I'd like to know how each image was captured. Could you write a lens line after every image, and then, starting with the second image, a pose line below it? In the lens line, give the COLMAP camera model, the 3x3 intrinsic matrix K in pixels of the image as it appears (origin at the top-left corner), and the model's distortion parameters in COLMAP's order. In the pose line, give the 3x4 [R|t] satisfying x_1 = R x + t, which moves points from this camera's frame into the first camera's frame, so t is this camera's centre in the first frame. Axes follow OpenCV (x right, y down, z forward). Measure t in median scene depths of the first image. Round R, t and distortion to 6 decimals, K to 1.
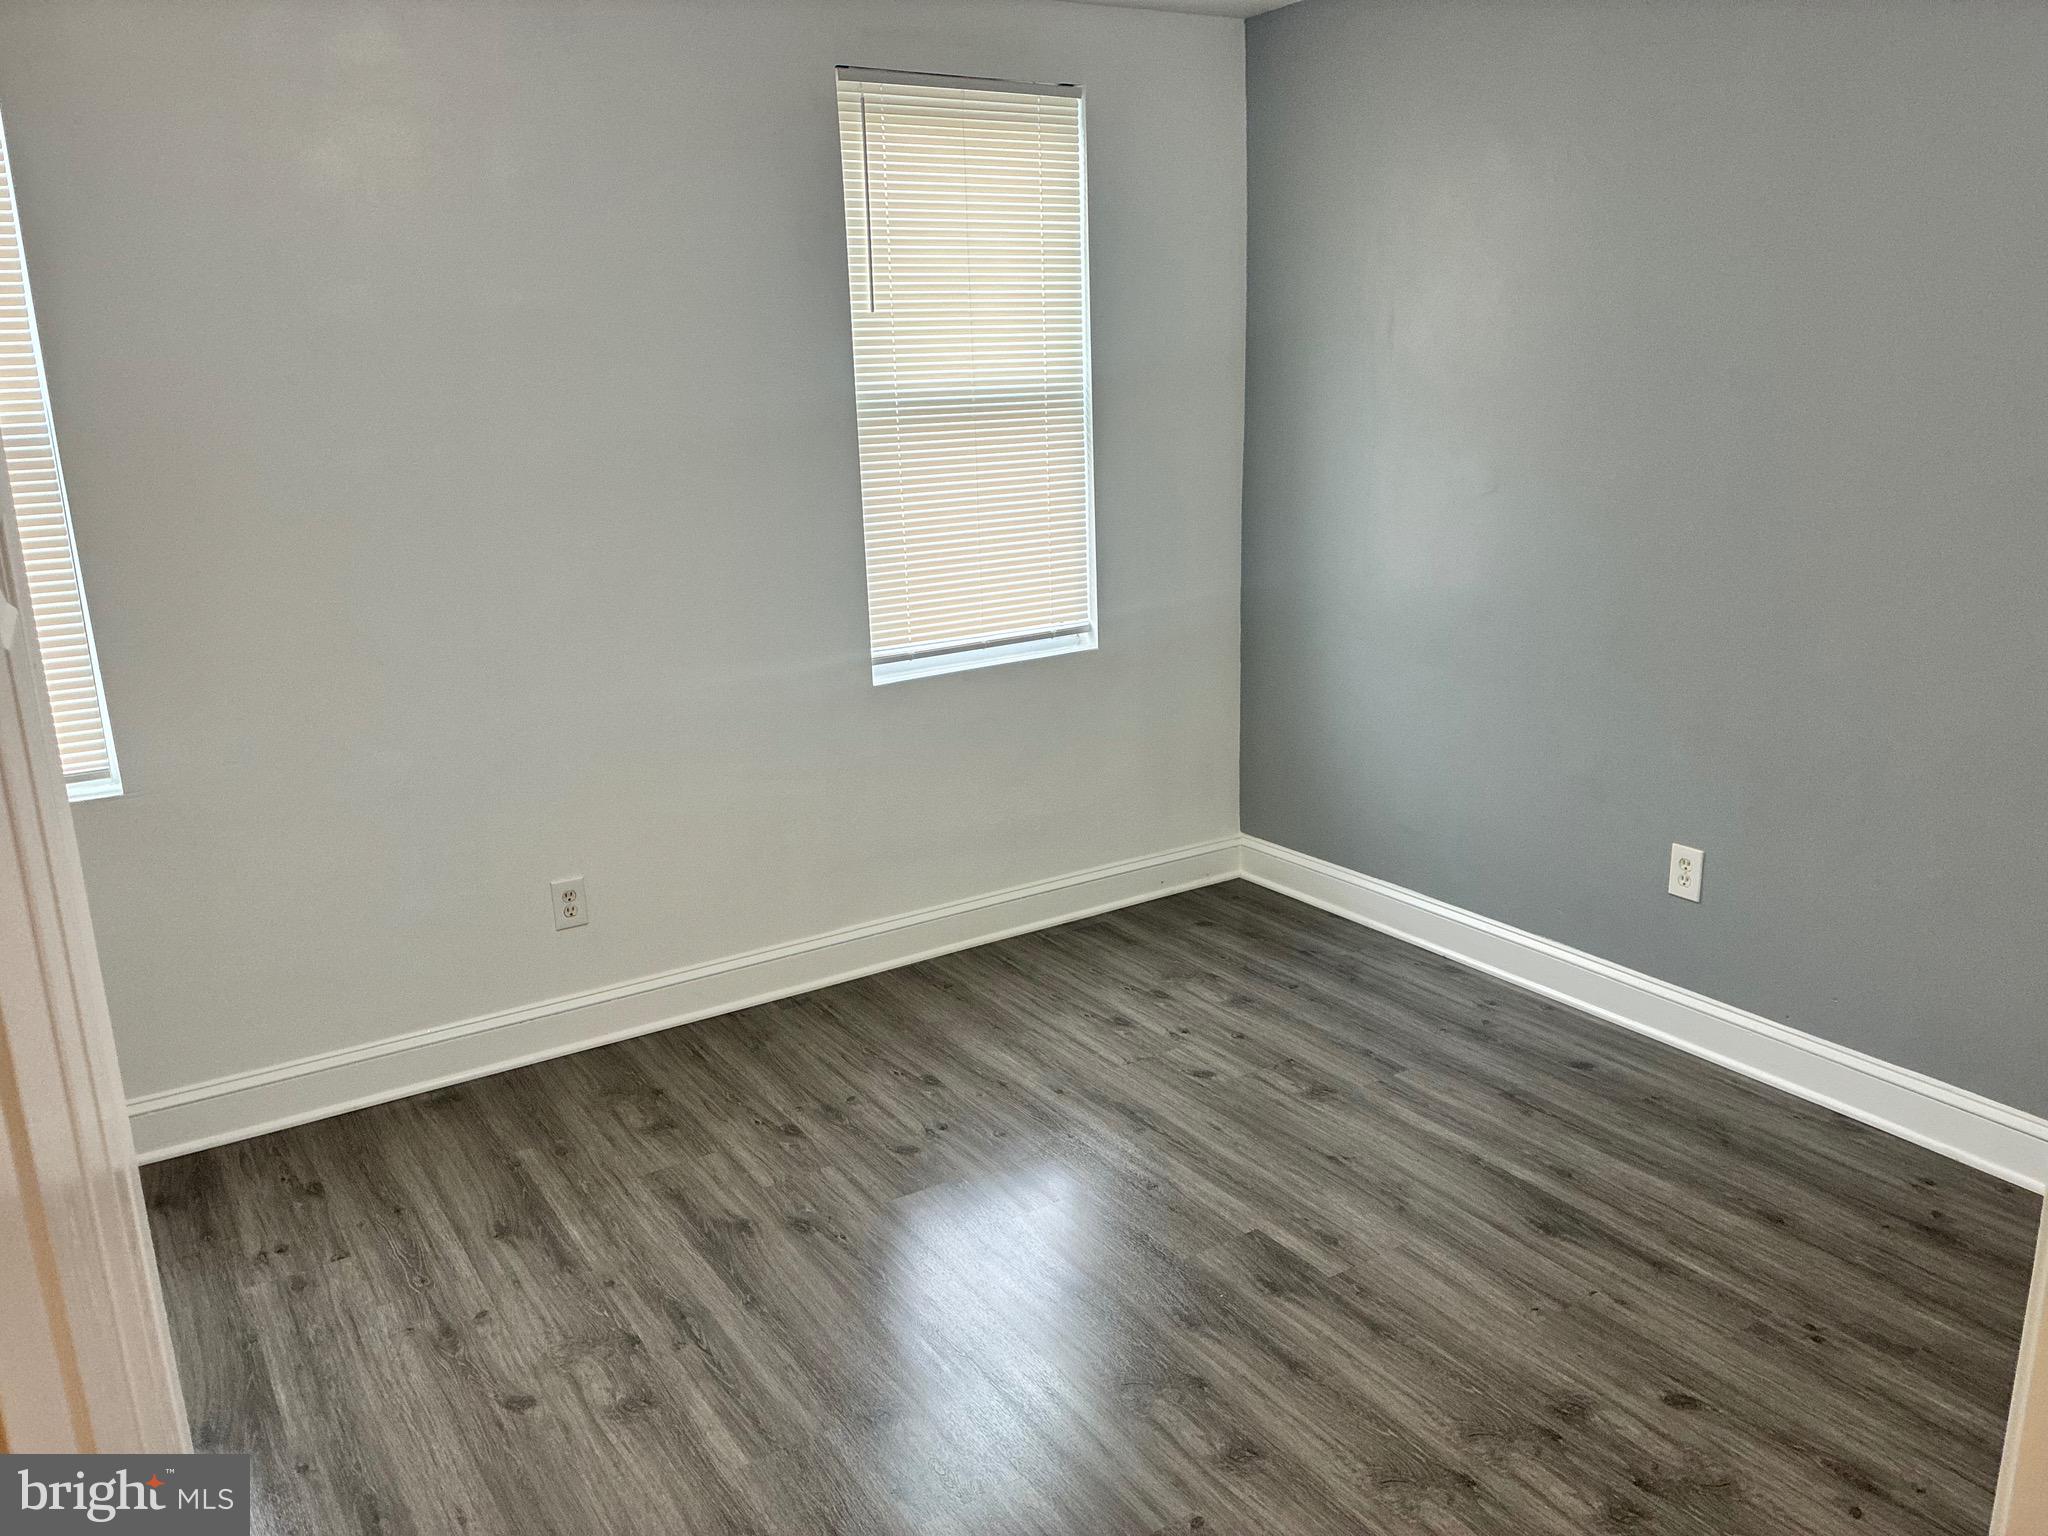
lens RADIAL K [[1554.0, 0, 1024.6], [0, 1554.0, 758.6], [0, 0, 1]] dist [0.059018, -0.057039]
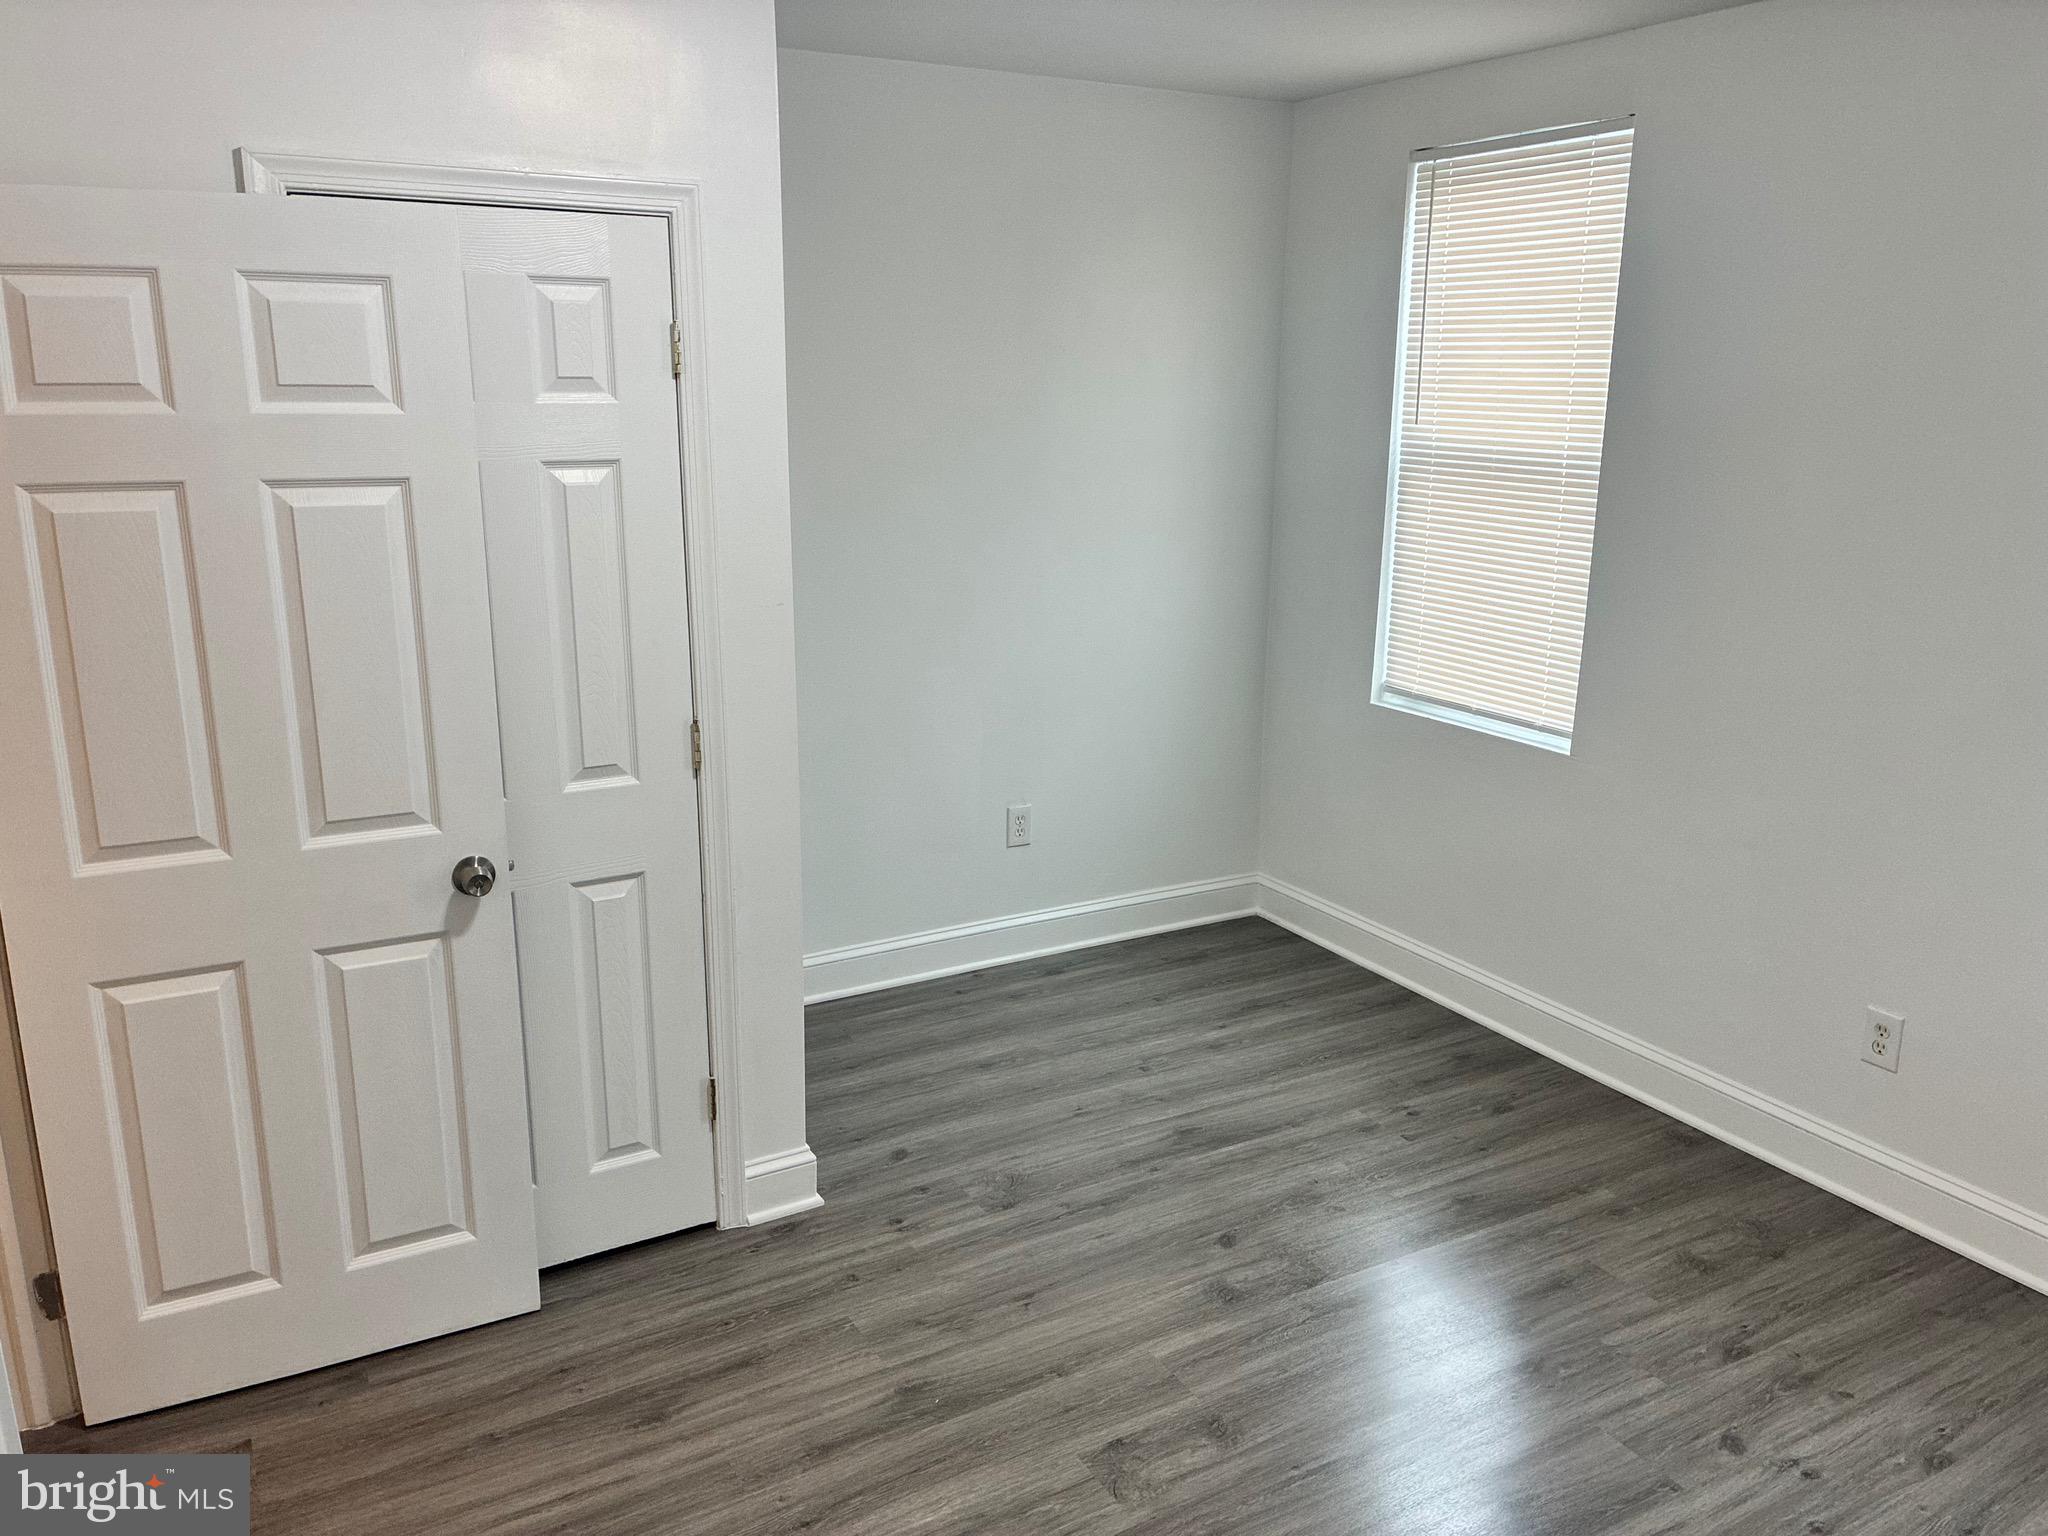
lens RADIAL K [[1554.0, 0, 1021.2], [0, 1554.0, 776.0], [0, 0, 1]] dist [0.059018, -0.057039]
pose [[-0.043431, 0.275006, -0.960461, 0.593079], [-0.264714, 0.923840, 0.276490, -0.175022], [0.963348, 0.266256, 0.032675, 0.543230]]
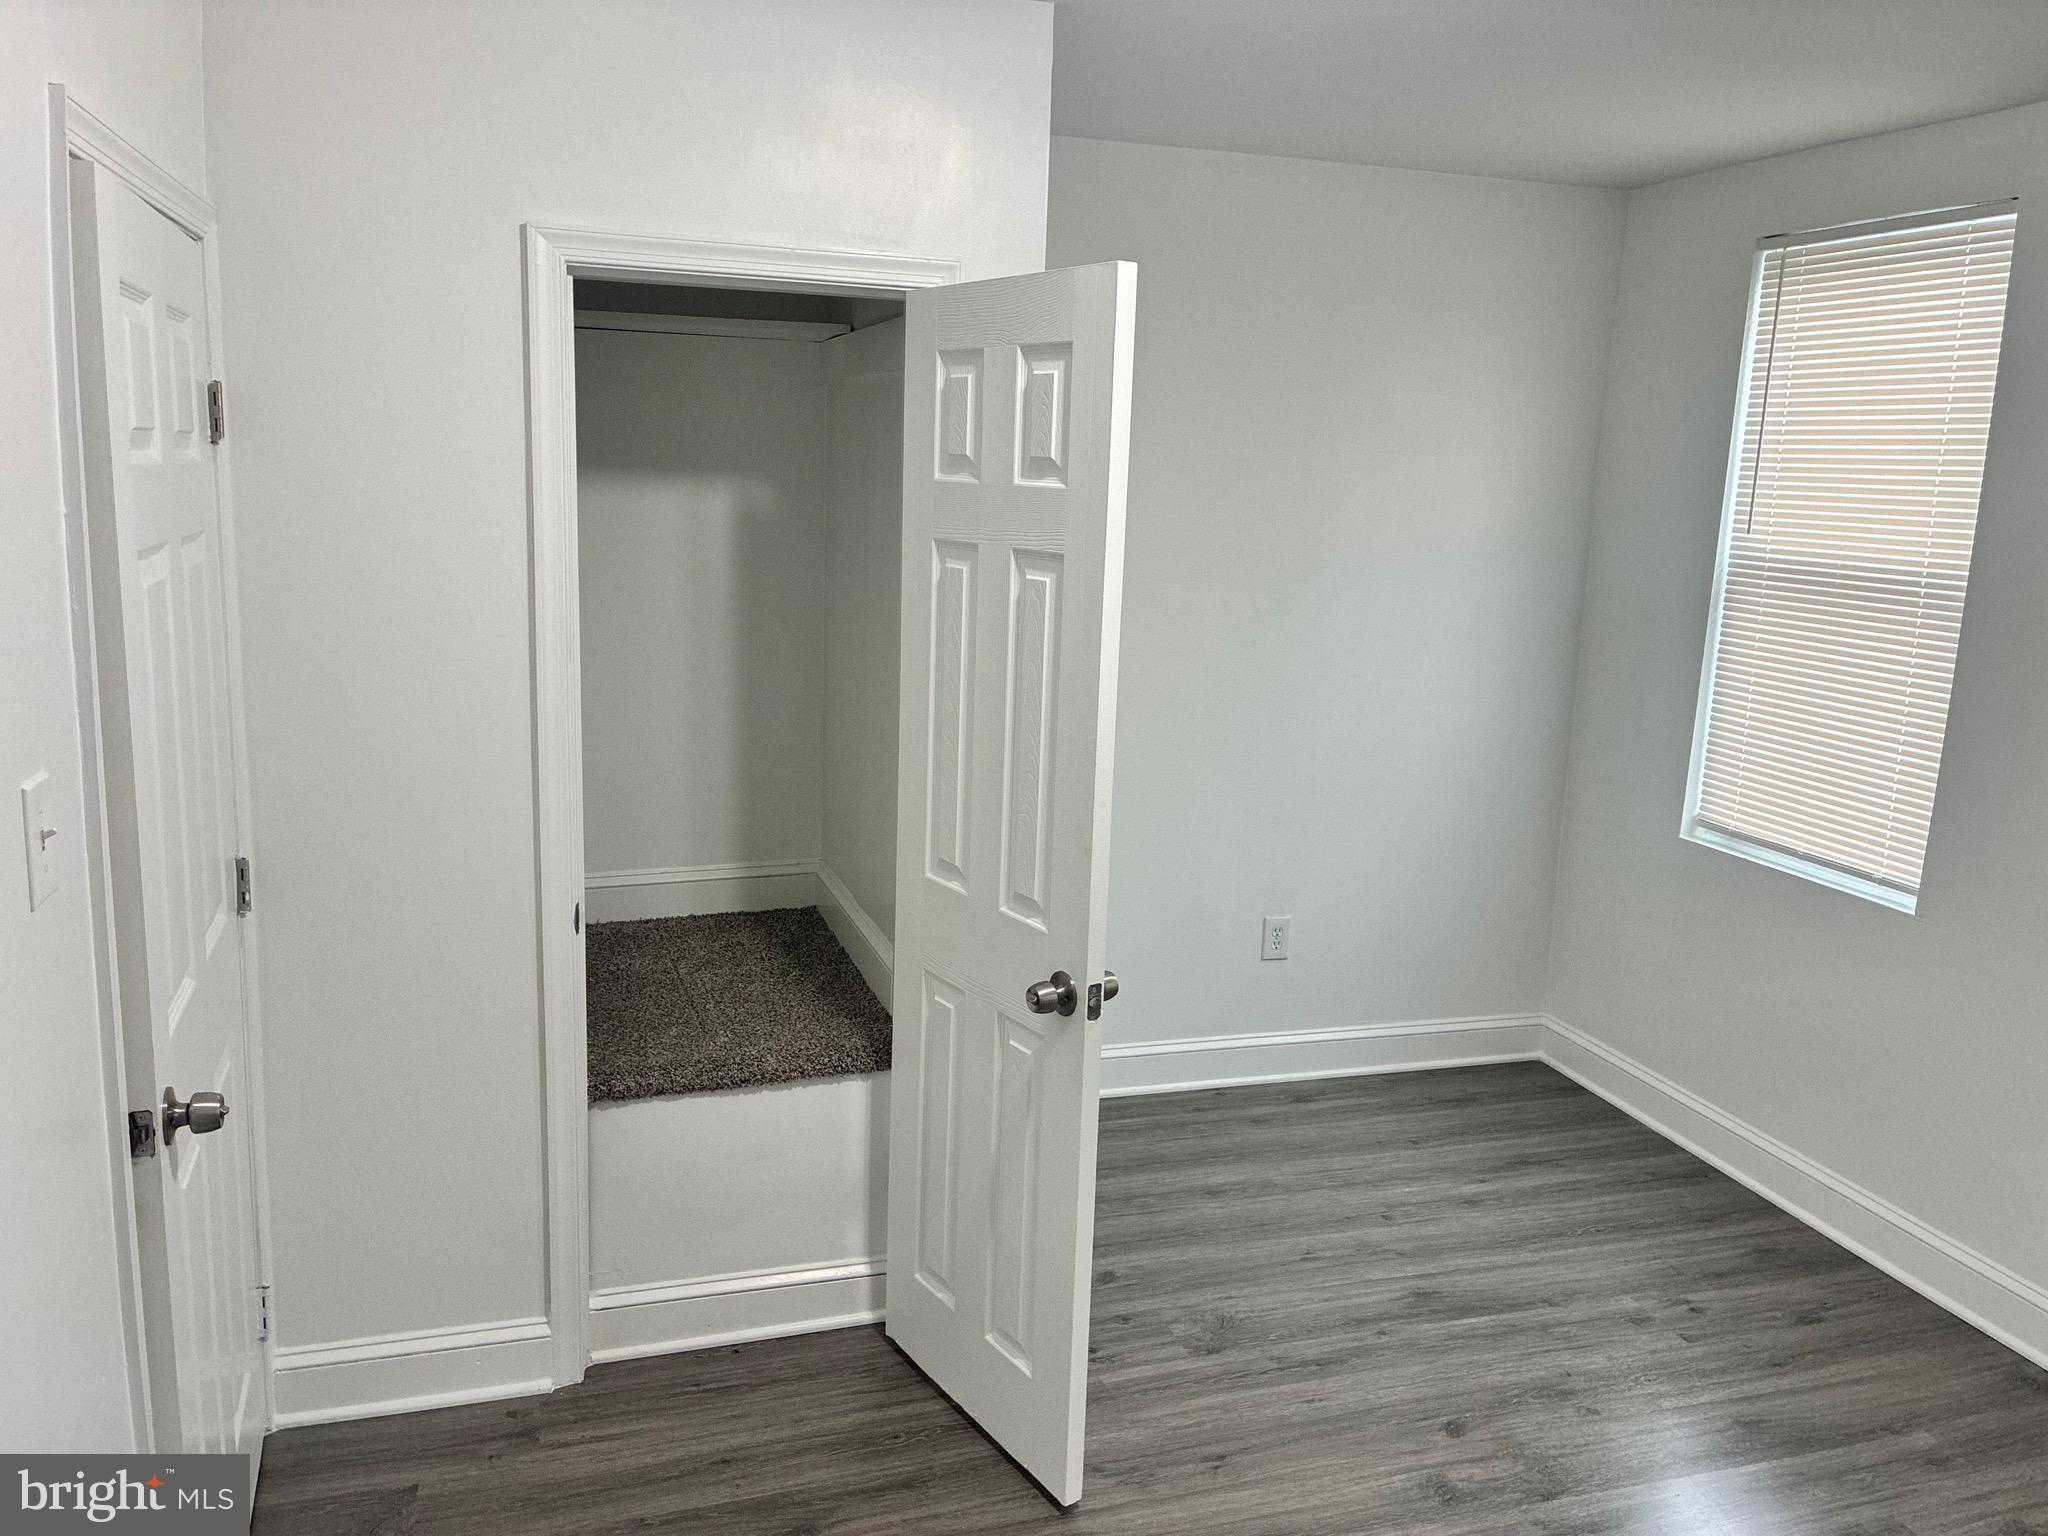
lens RADIAL K [[1554.0, 0, 1021.9], [0, 1554.0, 775.9], [0, 0, 1]] dist [0.059018, -0.057039]
pose [[-0.252308, 0.203354, -0.946038, 0.541200], [-0.279849, 0.920555, 0.272512, -0.173870], [0.926297, 0.333504, -0.175355, 0.585259]]
